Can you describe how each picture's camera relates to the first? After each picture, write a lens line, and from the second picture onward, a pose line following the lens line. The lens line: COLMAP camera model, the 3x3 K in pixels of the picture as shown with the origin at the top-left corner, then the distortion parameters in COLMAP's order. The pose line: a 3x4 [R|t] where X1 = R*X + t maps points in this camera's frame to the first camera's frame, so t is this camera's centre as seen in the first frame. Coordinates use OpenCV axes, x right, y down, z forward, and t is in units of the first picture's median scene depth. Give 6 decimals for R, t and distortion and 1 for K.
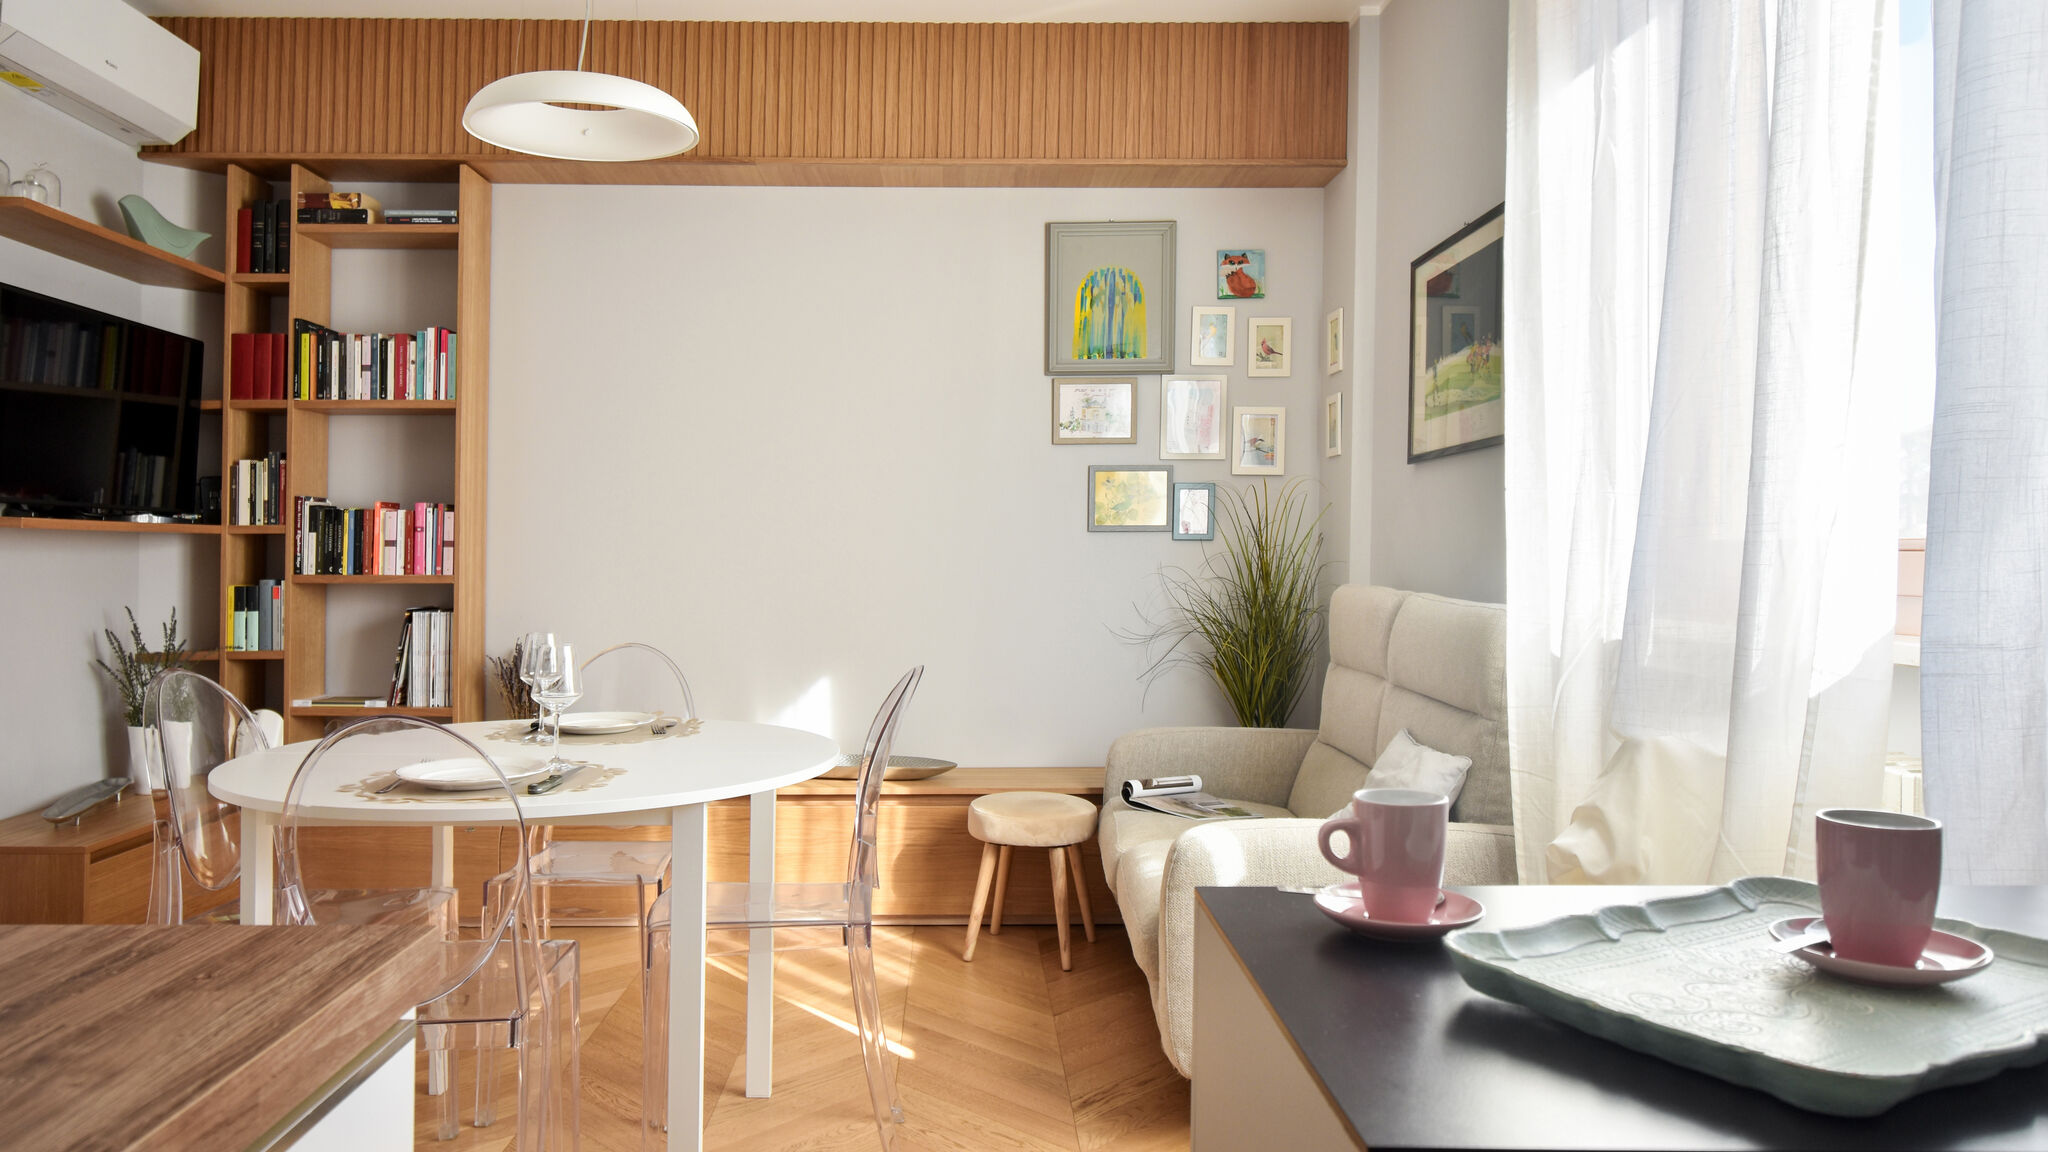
lens RADIAL K [[1481.8, 0, 998.0], [0, 1481.8, 565.5], [0, 0, 1]] dist [0.008568, 0.003808]
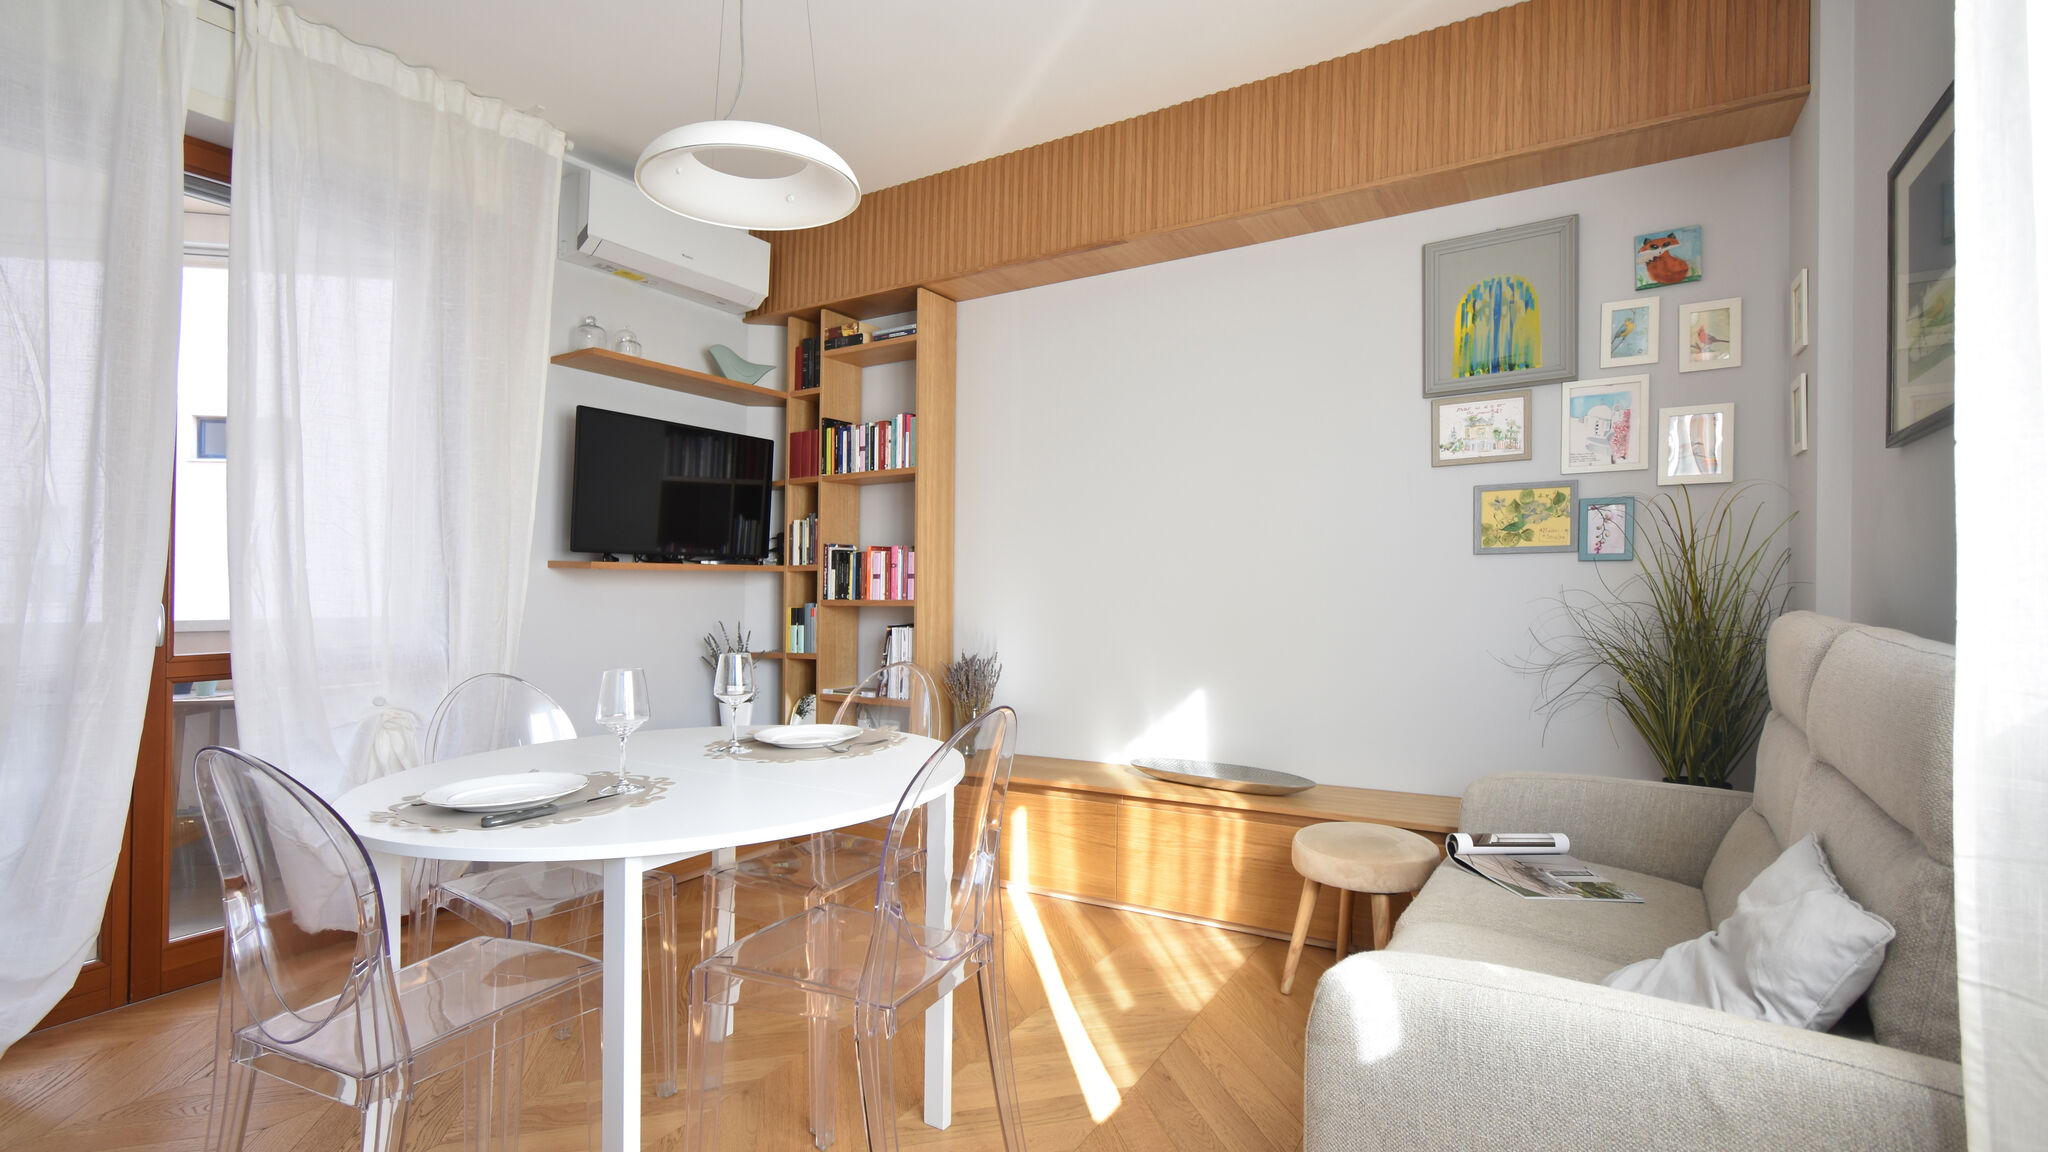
lens RADIAL K [[961.8, 0, 970.8], [0, 961.8, 593.3], [0, 0, 1]] dist [0.002457, 0.000473]
pose [[0.830028, -0.003134, -0.557713, 0.152373], [0.011080, 0.999880, 0.010871, -0.008144], [0.557611, -0.015203, 0.829963, 0.316485]]
